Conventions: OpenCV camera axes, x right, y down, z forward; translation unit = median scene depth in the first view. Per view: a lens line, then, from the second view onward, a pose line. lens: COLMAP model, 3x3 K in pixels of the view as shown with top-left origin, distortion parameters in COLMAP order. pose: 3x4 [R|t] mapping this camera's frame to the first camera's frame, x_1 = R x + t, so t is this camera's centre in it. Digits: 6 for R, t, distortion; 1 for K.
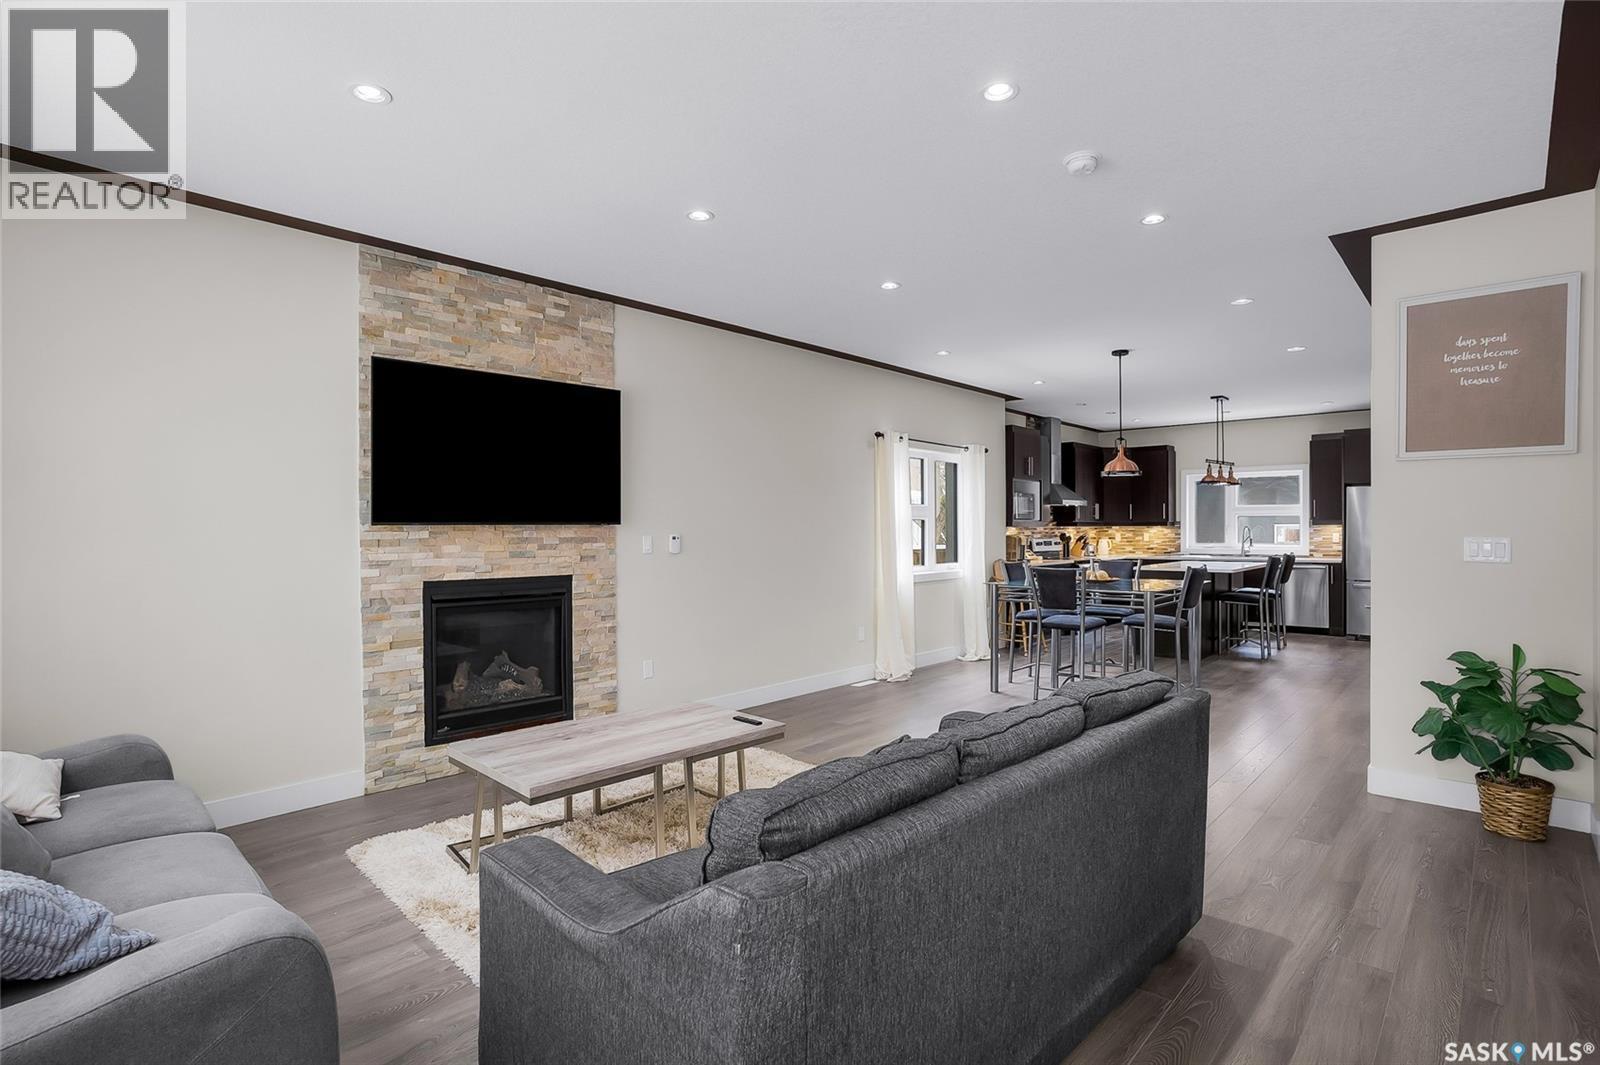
lens RADIAL K [[795.3, 0, 801.5], [0, 795.3, 537.6], [0, 0, 1]] dist [-0.043836, 0.018524]
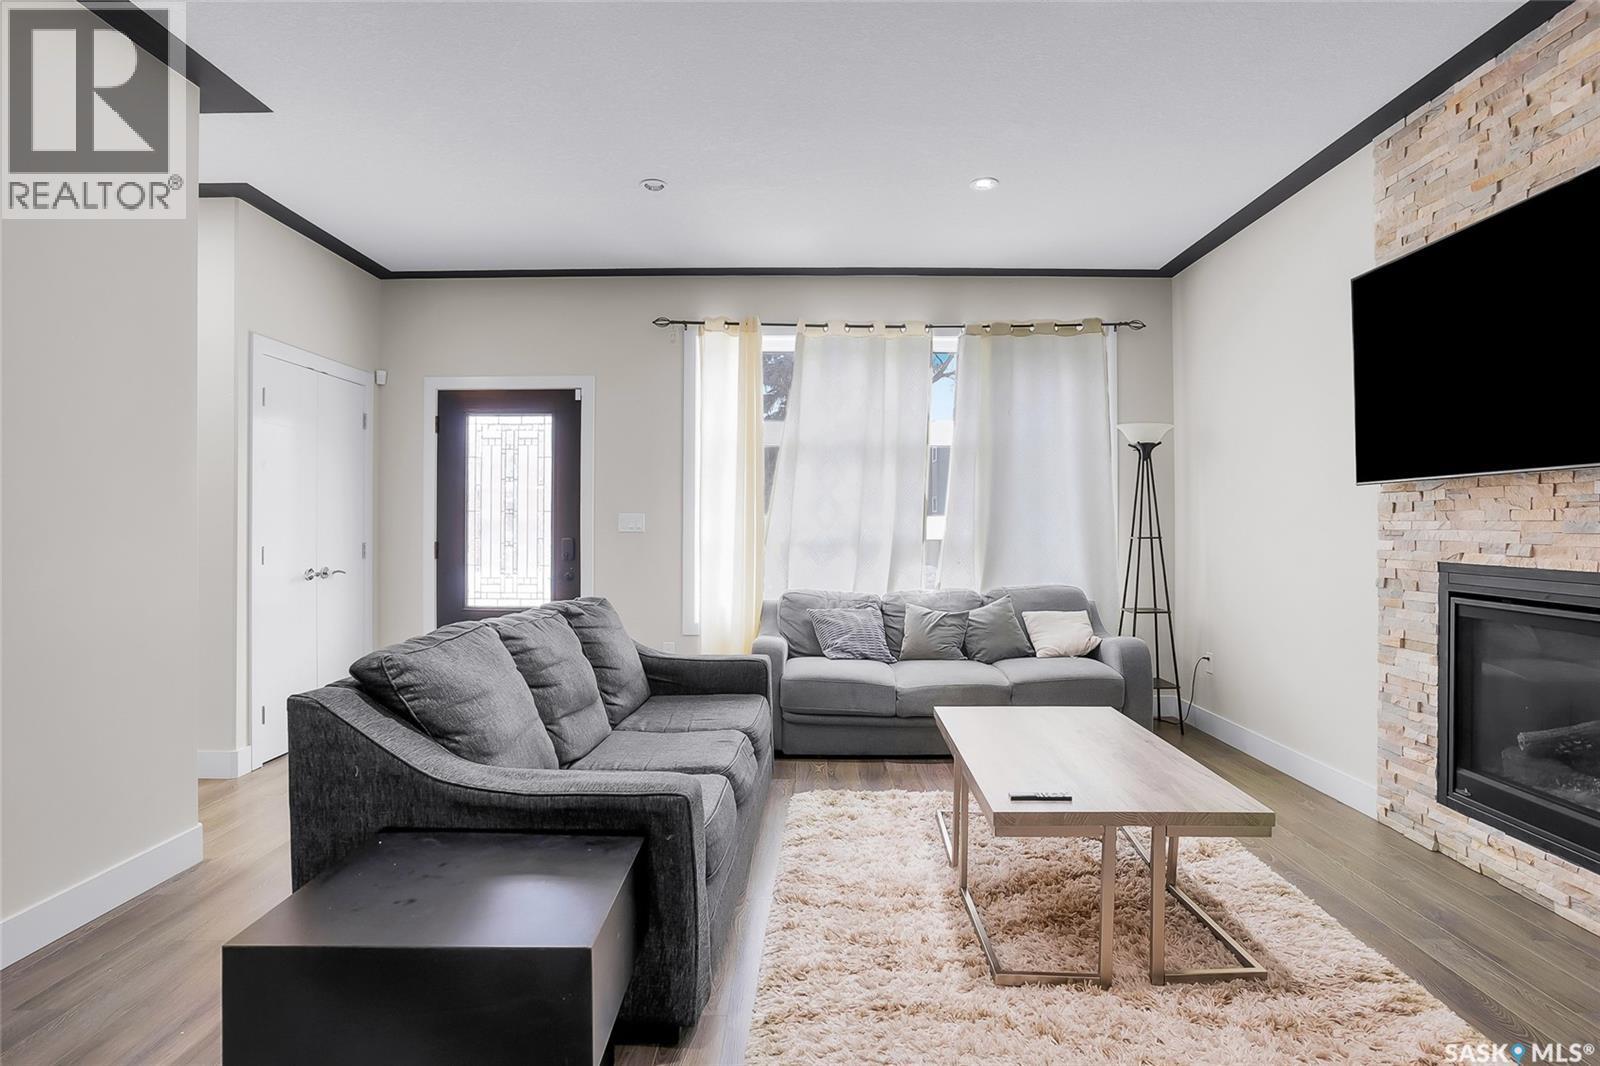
lens RADIAL K [[795.3, 0, 798.1], [0, 795.3, 525.6], [0, 0, 1]] dist [-0.043836, 0.018524]
pose [[-0.744259, 0.004736, -0.667874, 0.372197], [-0.006096, 0.999885, 0.013884, 0.016480], [0.667863, 0.014404, -0.744145, 1.065821]]
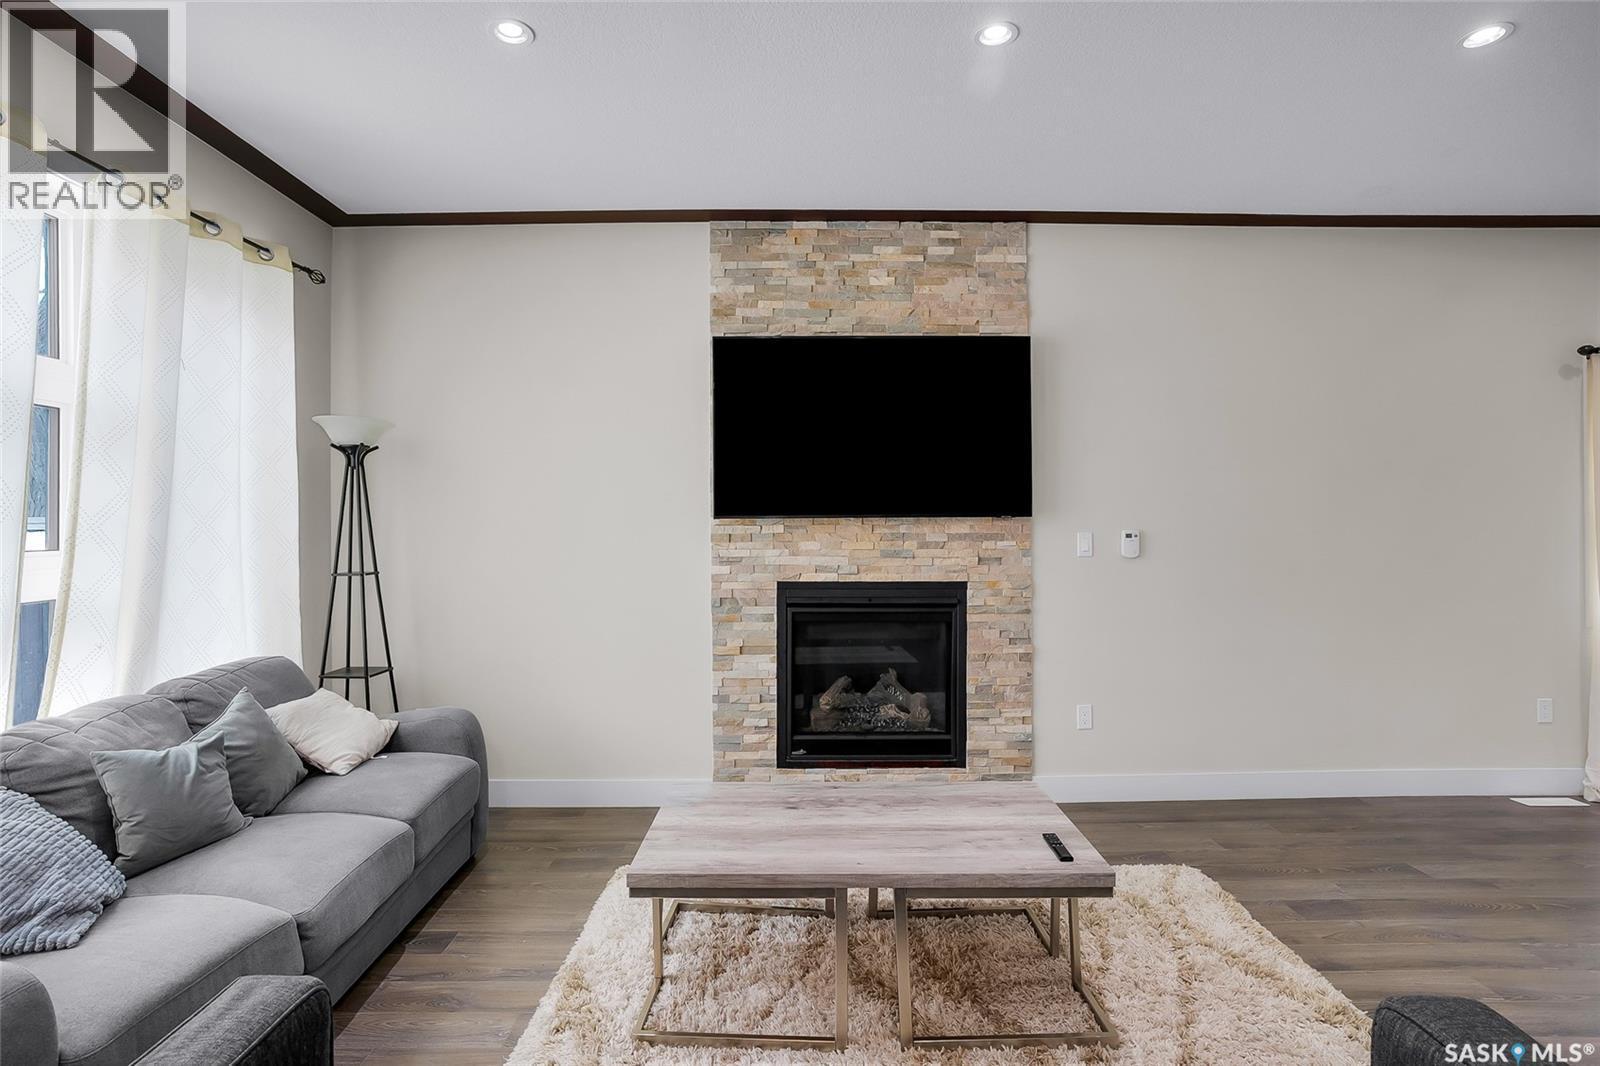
lens RADIAL K [[795.3, 0, 790.8], [0, 795.3, 529.0], [0, 0, 1]] dist [-0.043836, 0.018524]
pose [[0.686277, -0.002234, -0.727337, 0.173376], [-0.007352, 0.999923, -0.010009, 0.004788], [0.727303, 0.012216, 0.686208, 0.370527]]
